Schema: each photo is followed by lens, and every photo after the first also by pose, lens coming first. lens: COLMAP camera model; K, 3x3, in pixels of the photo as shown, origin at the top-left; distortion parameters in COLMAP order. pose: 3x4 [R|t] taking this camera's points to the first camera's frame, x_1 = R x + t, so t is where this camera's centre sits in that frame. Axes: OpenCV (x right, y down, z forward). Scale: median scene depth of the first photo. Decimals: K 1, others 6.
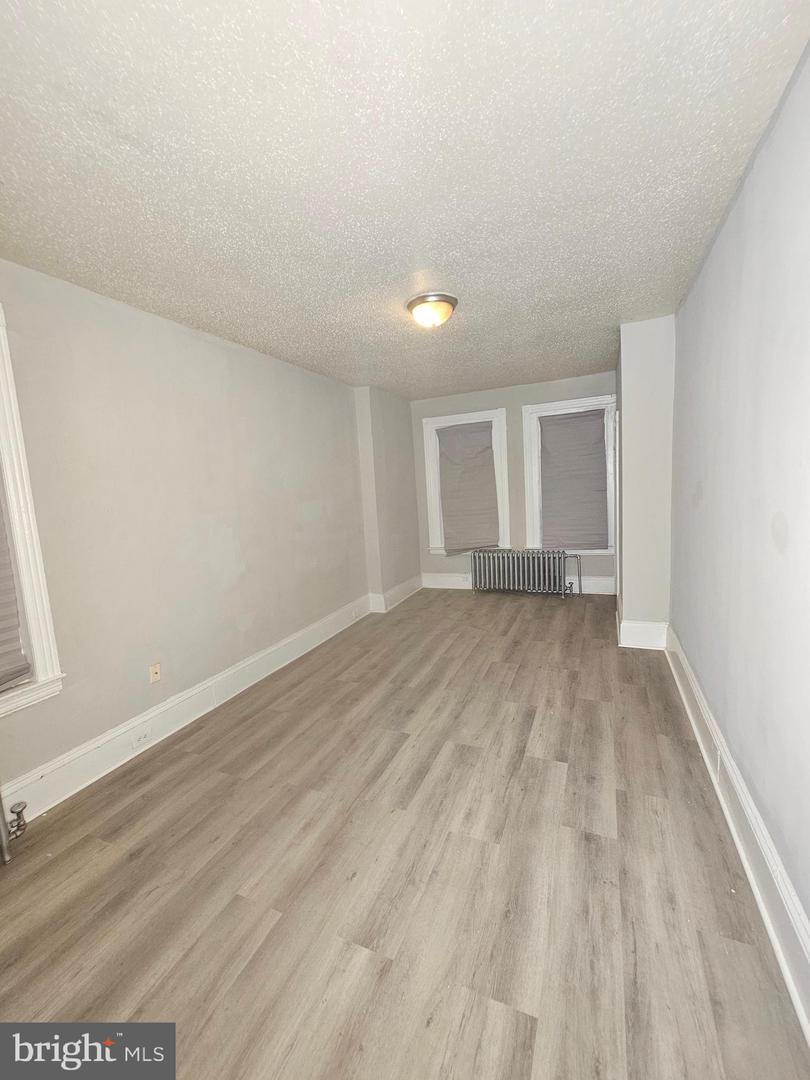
lens RADIAL K [[439.5, 0, 404.1], [0, 439.5, 544.3], [0, 0, 1]] dist [-0.000613, -0.000224]
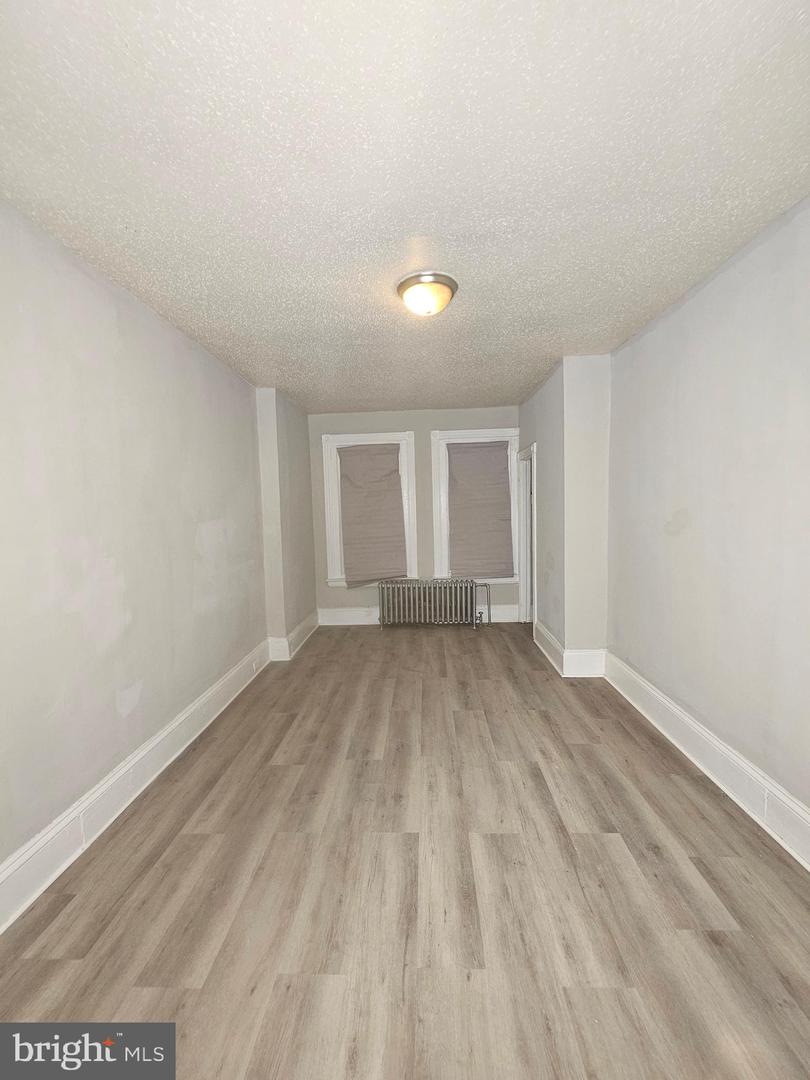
lens RADIAL K [[439.5, 0, 405.0], [0, 439.5, 545.3], [0, 0, 1]] dist [-0.000613, -0.000224]
pose [[0.930717, 0.005759, 0.365696, -0.256466], [0.017488, 0.998032, -0.060226, -0.010974], [-0.365323, 0.062448, 0.928784, 0.255859]]
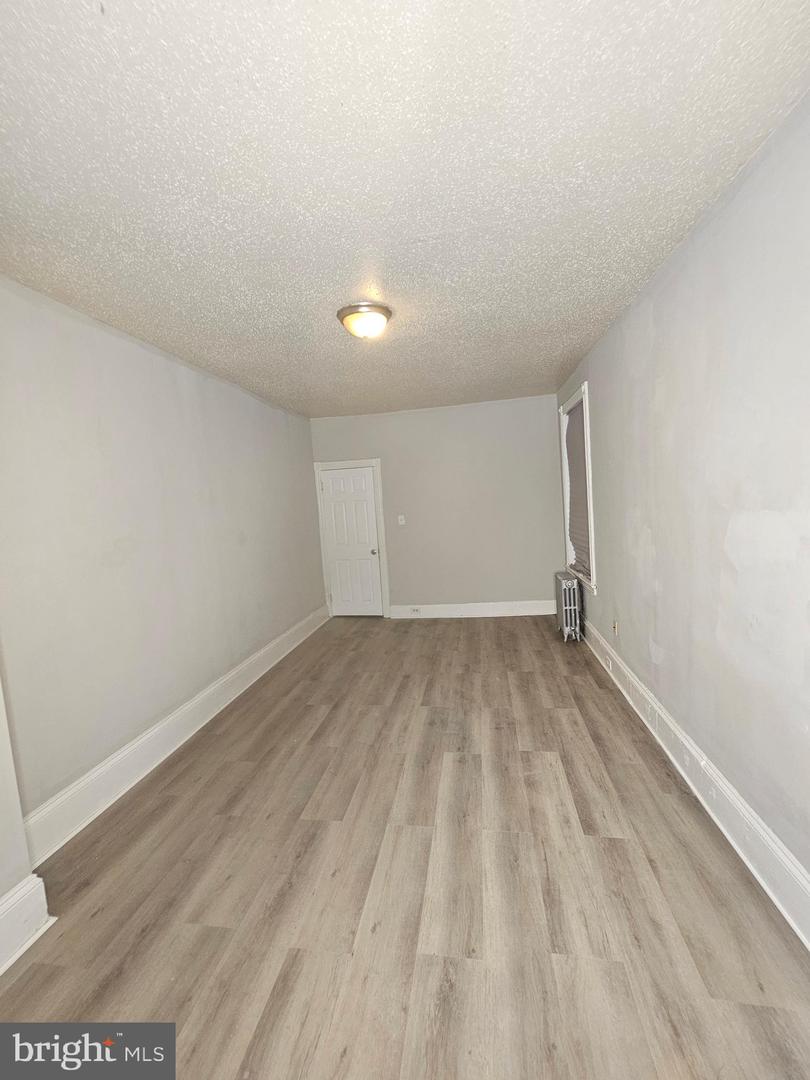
lens RADIAL K [[439.5, 0, 406.9], [0, 439.5, 537.4], [0, 0, 1]] dist [-0.000613, -0.000224]
pose [[-0.959426, 0.145528, -0.241503, 0.252545], [0.088362, 0.968550, 0.232601, -0.281332], [0.267758, 0.201824, -0.942111, 1.854160]]
